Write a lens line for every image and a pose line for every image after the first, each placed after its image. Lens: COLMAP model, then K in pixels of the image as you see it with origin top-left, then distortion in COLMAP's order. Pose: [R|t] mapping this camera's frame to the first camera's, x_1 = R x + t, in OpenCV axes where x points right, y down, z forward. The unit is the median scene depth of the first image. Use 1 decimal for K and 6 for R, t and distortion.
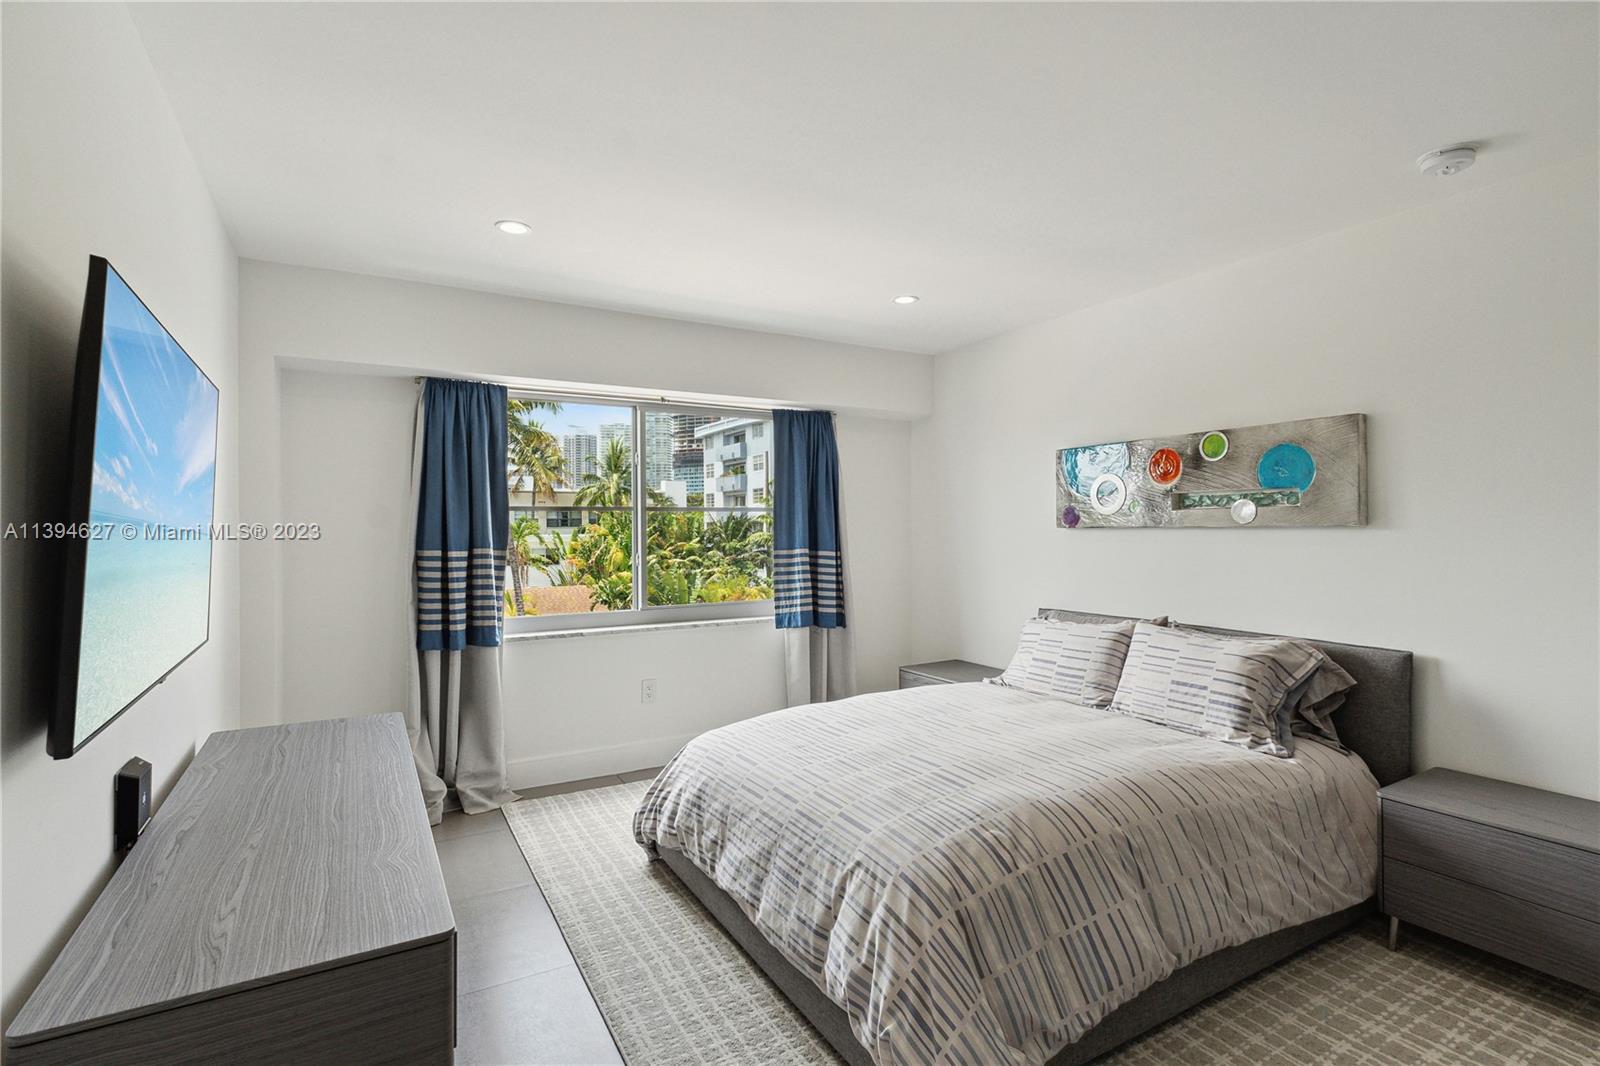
lens RADIAL K [[758.6, 0, 802.4], [0, 758.6, 535.0], [0, 0, 1]] dist [0.002387, 0.000228]
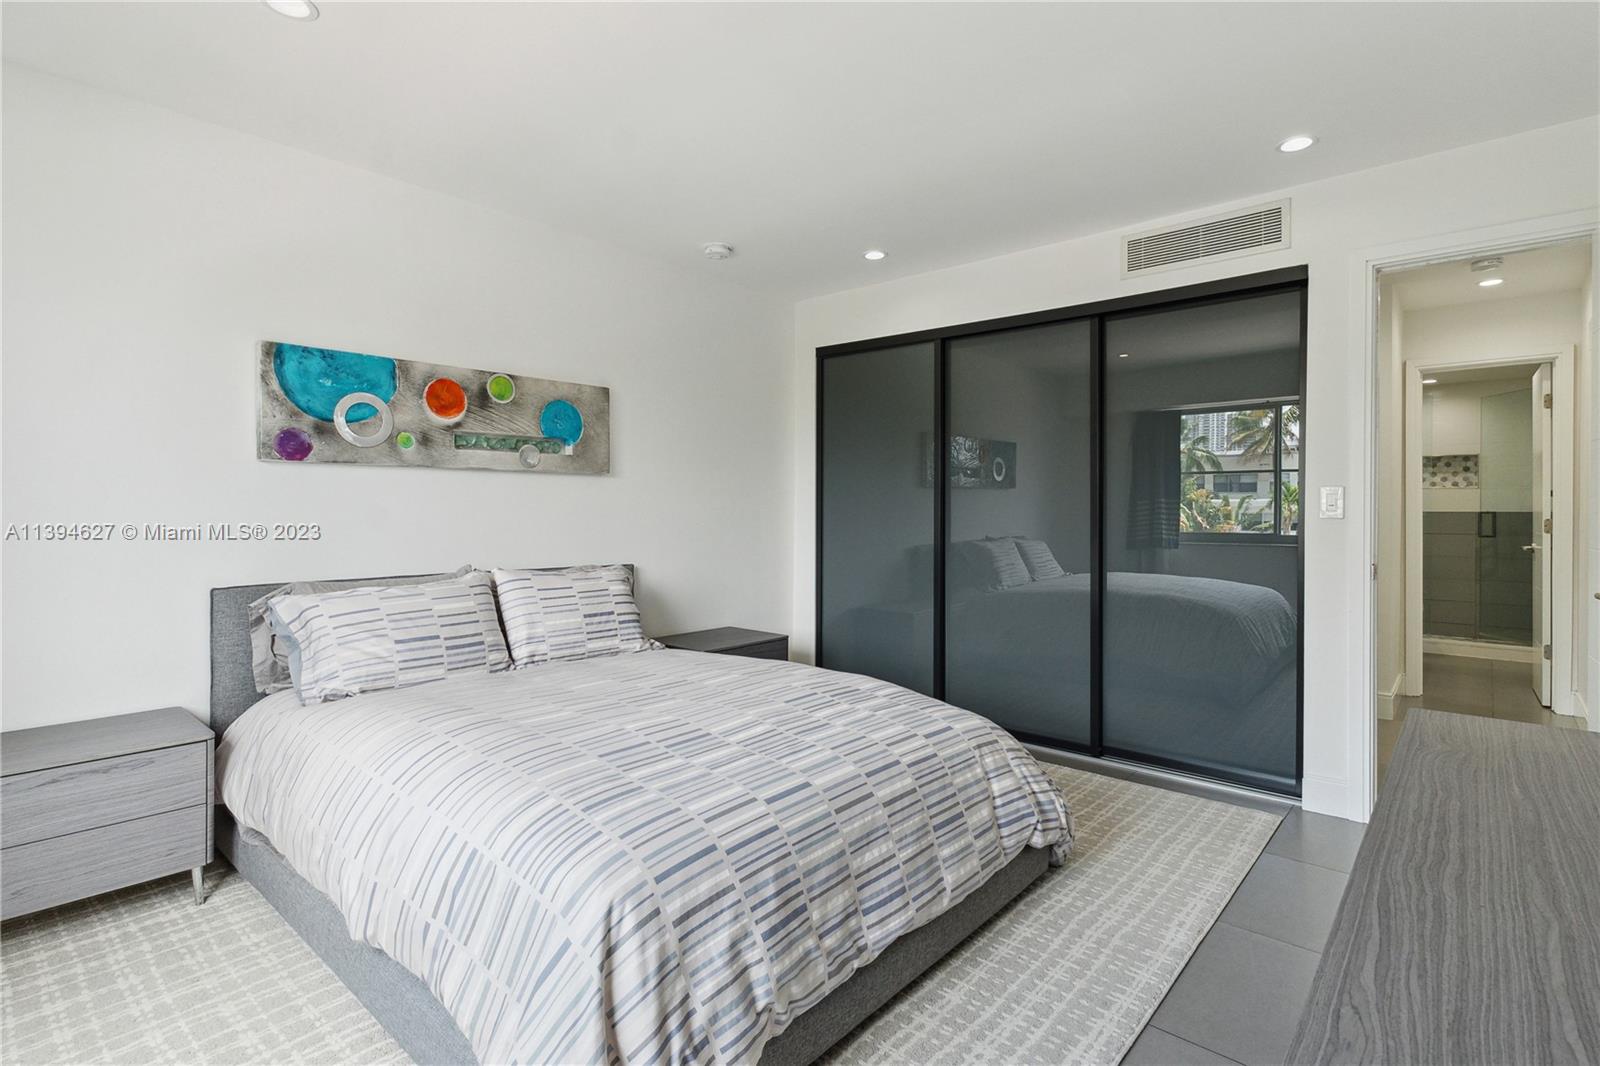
lens RADIAL K [[772.1, 0, 810.1], [0, 772.1, 517.2], [0, 0, 1]] dist [0.001210, -0.000167]
pose [[-0.321685, -0.001421, 0.946846, -0.566805], [0.007991, 0.999959, 0.004216, 0.052789], [-0.946813, 0.008923, -0.321660, 0.974344]]
